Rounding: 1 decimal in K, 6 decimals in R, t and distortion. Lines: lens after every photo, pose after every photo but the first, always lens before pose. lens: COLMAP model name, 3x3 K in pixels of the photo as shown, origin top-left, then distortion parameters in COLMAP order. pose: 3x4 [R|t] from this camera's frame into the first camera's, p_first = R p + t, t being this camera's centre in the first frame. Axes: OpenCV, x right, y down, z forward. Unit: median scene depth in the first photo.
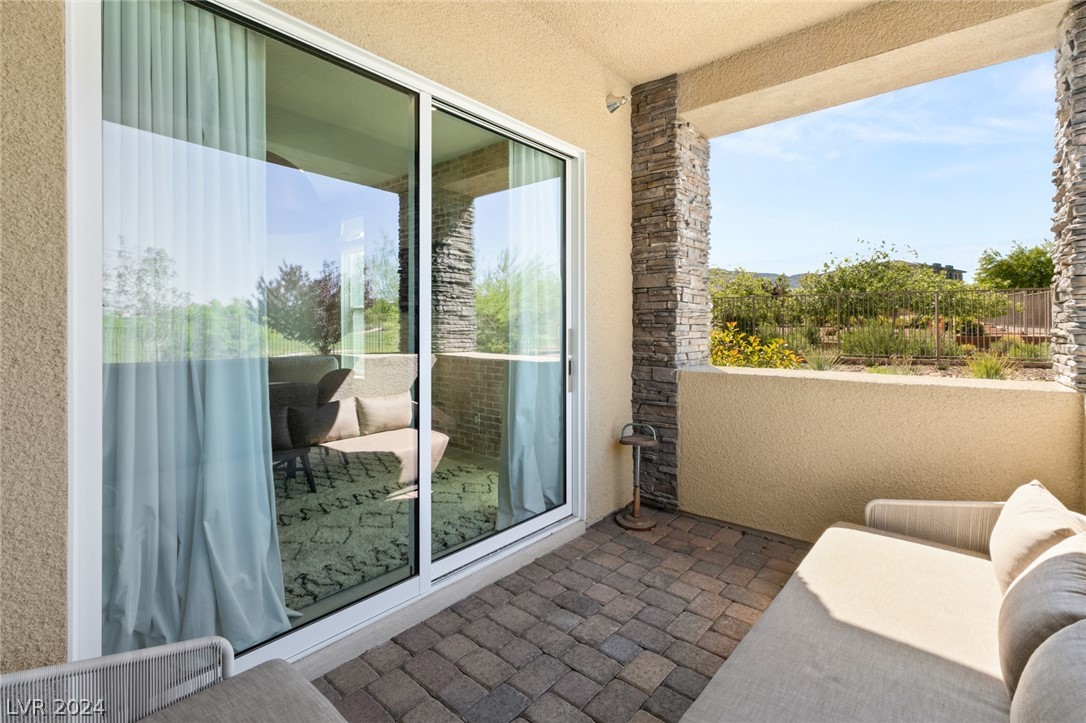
lens RADIAL K [[496.8, 0, 533.8], [0, 496.8, 329.0], [0, 0, 1]] dist [0.000278, 0.002624]
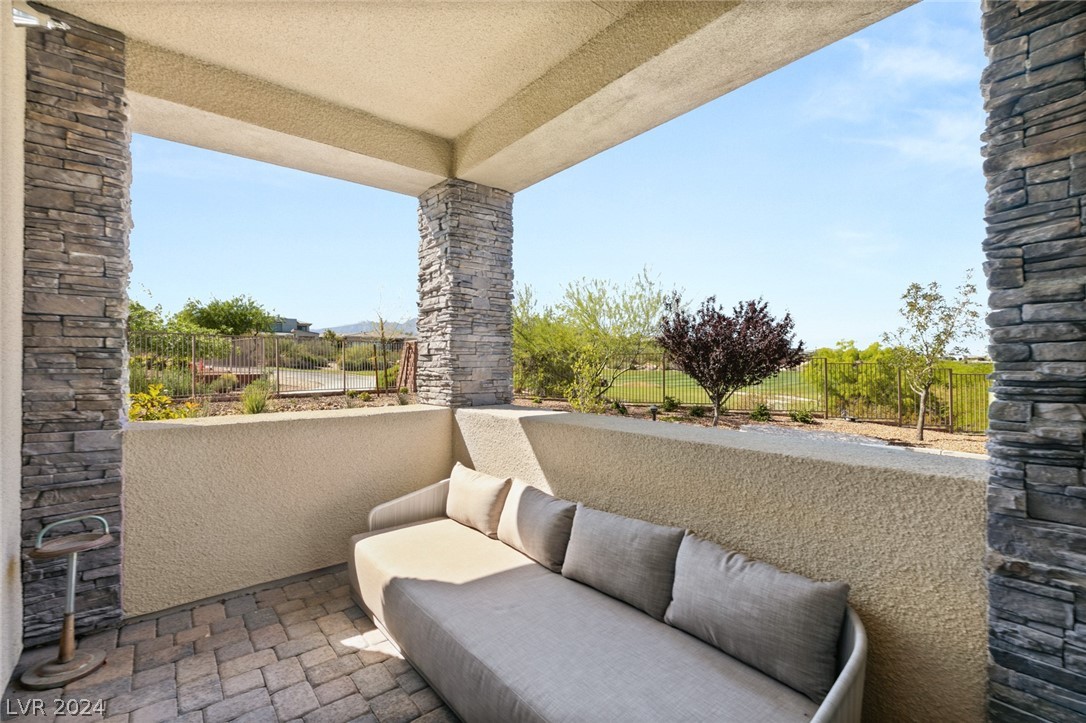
lens RADIAL K [[496.8, 0, 541.7], [0, 496.8, 359.9], [0, 0, 1]] dist [0.000278, 0.002624]
pose [[0.153331, 0.010469, 0.988119, -0.349485], [0.004997, 0.999923, -0.011370, -0.011956], [-0.988162, 0.006681, 0.153267, 0.265741]]
